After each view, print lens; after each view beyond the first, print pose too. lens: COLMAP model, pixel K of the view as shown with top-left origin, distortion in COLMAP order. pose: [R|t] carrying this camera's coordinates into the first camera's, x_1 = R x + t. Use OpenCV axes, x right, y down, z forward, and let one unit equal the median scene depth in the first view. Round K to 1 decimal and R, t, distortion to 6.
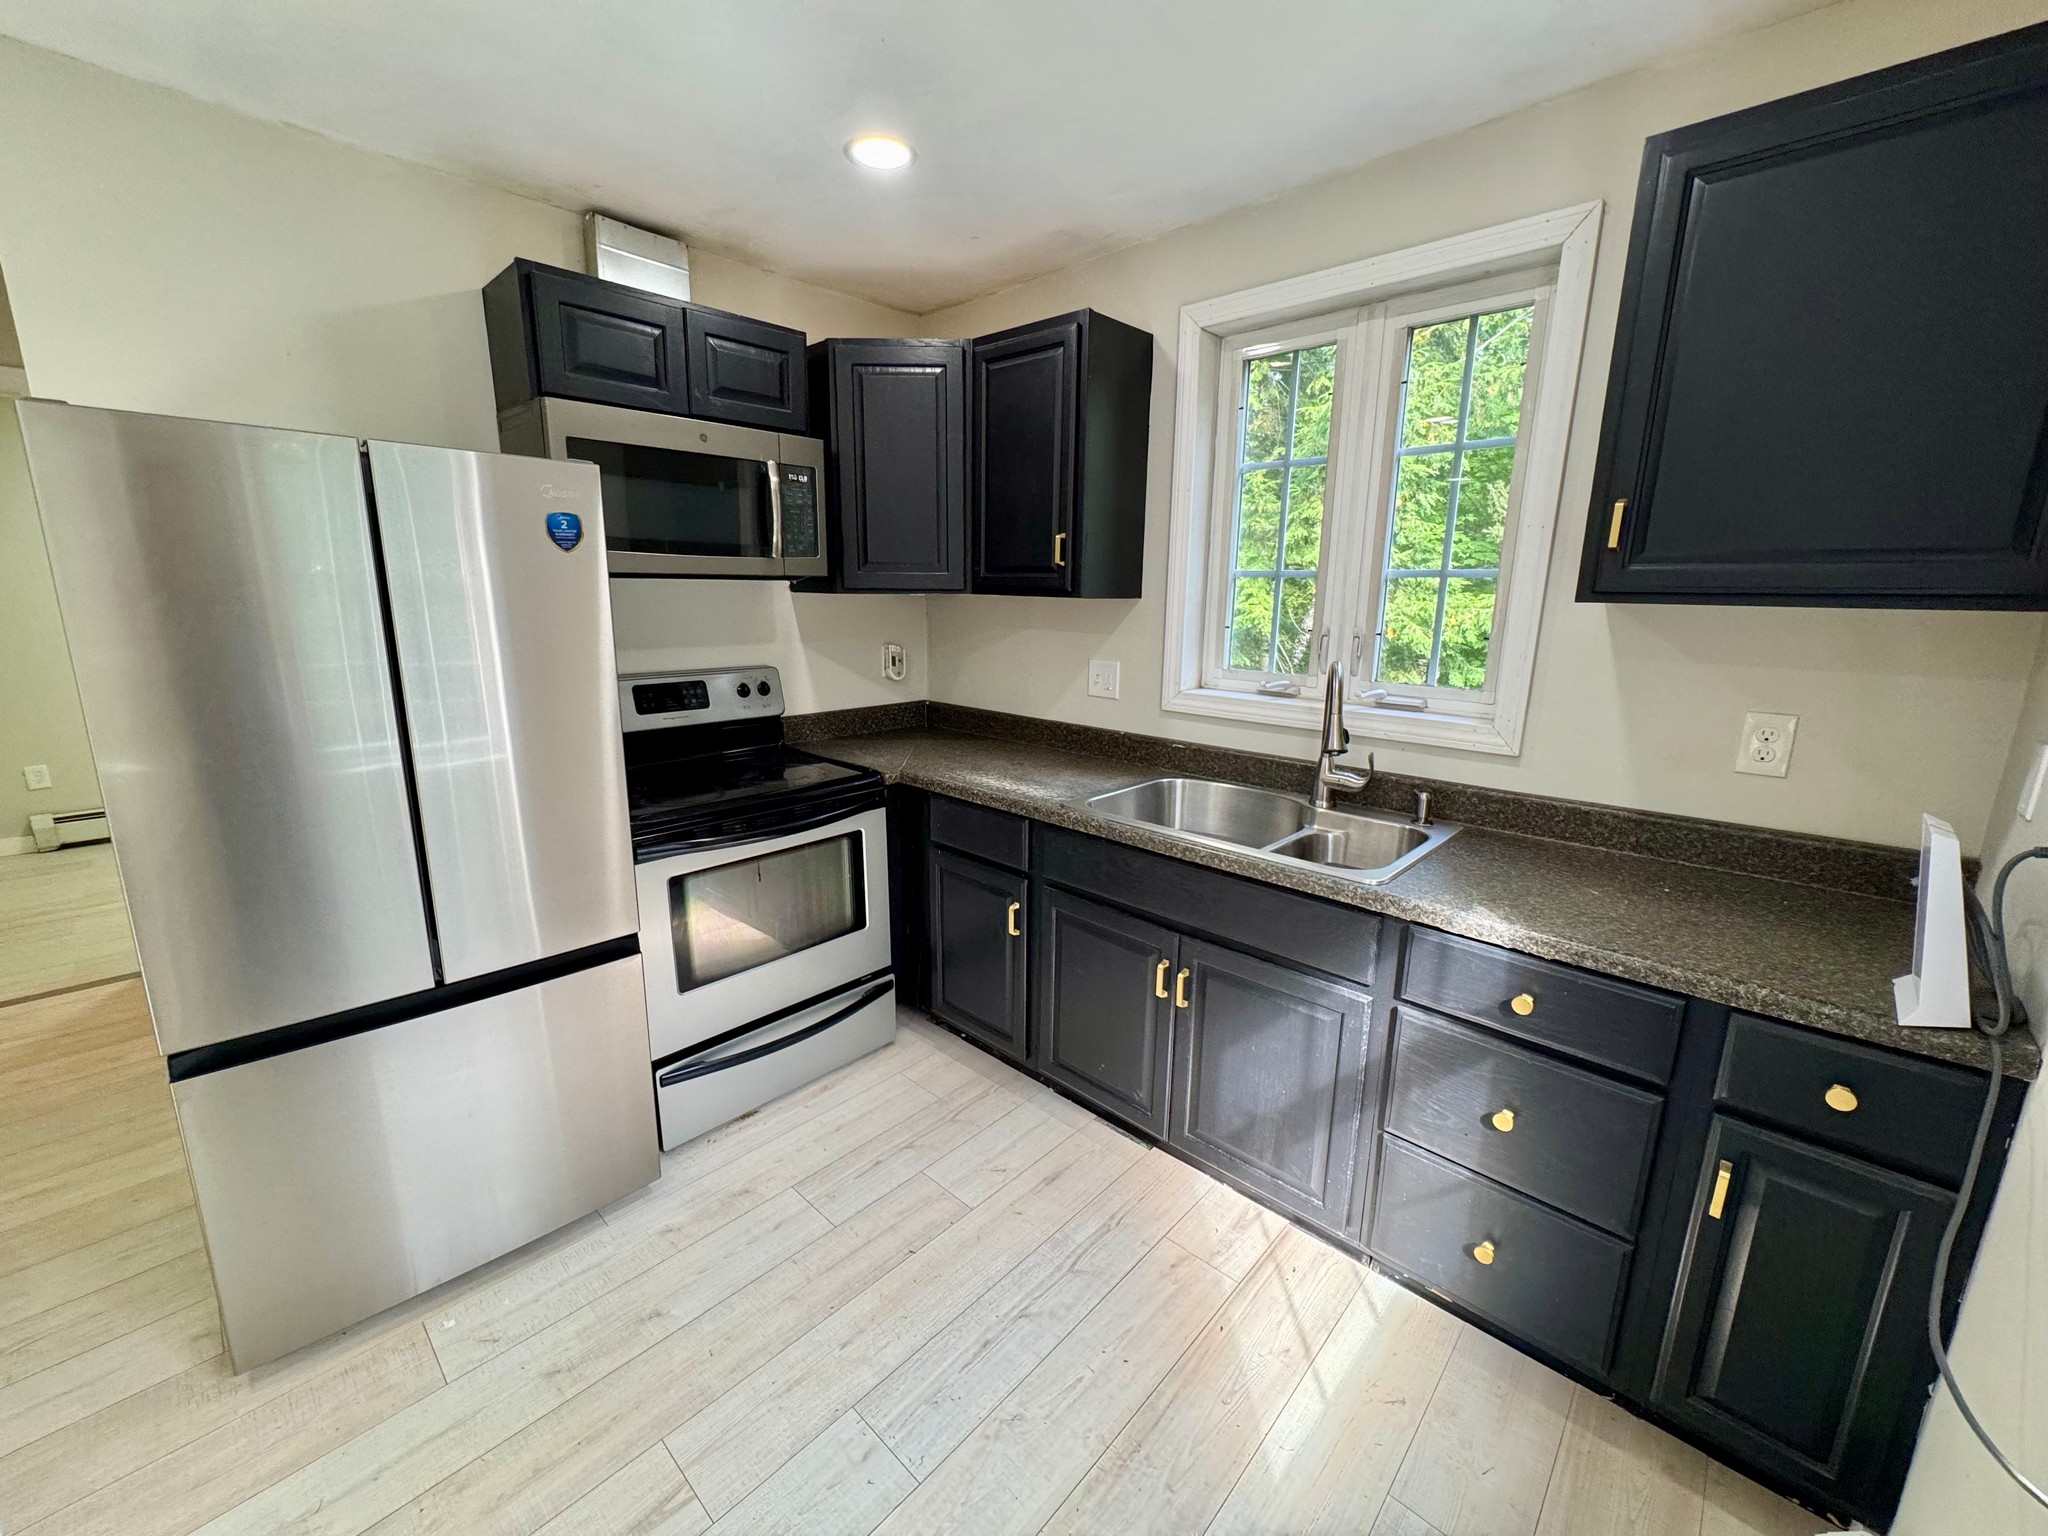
lens RADIAL K [[813.3, 0, 1028.7], [0, 813.3, 767.7], [0, 0, 1]] dist [-0.003027, 0.000881]
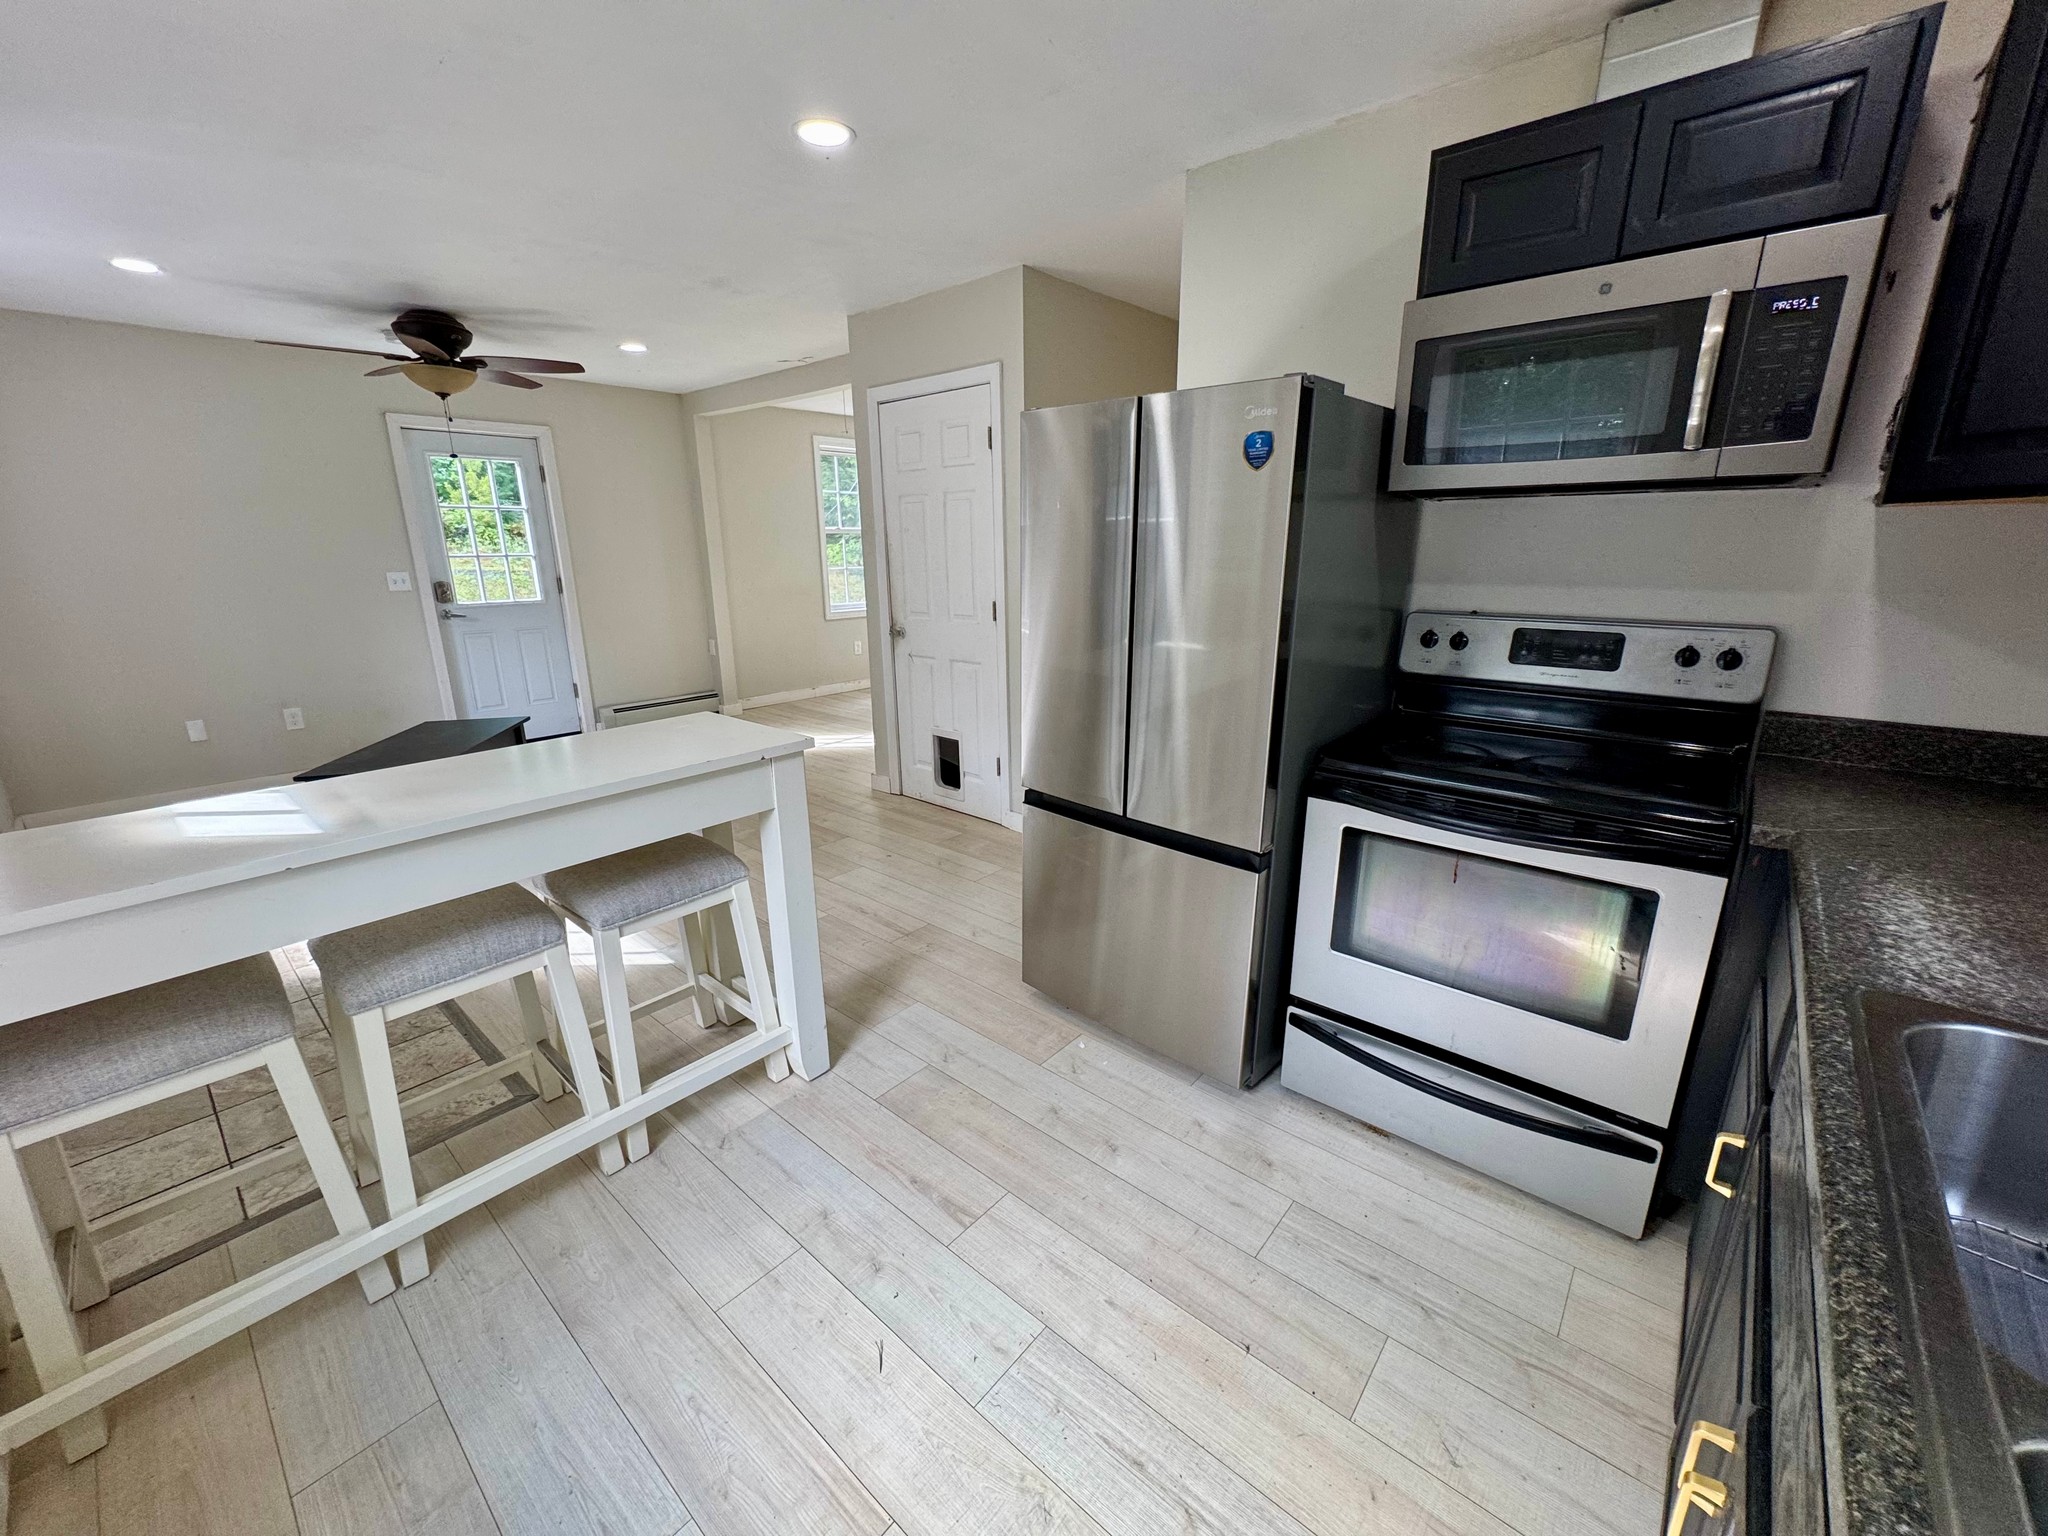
lens RADIAL K [[813.3, 0, 1021.9], [0, 813.3, 766.6], [0, 0, 1]] dist [-0.003027, 0.000881]
pose [[0.036477, 0.259383, -0.965085, 0.467596], [-0.206279, 0.946885, 0.246695, -0.090267], [0.977813, 0.190078, 0.088045, 0.613201]]
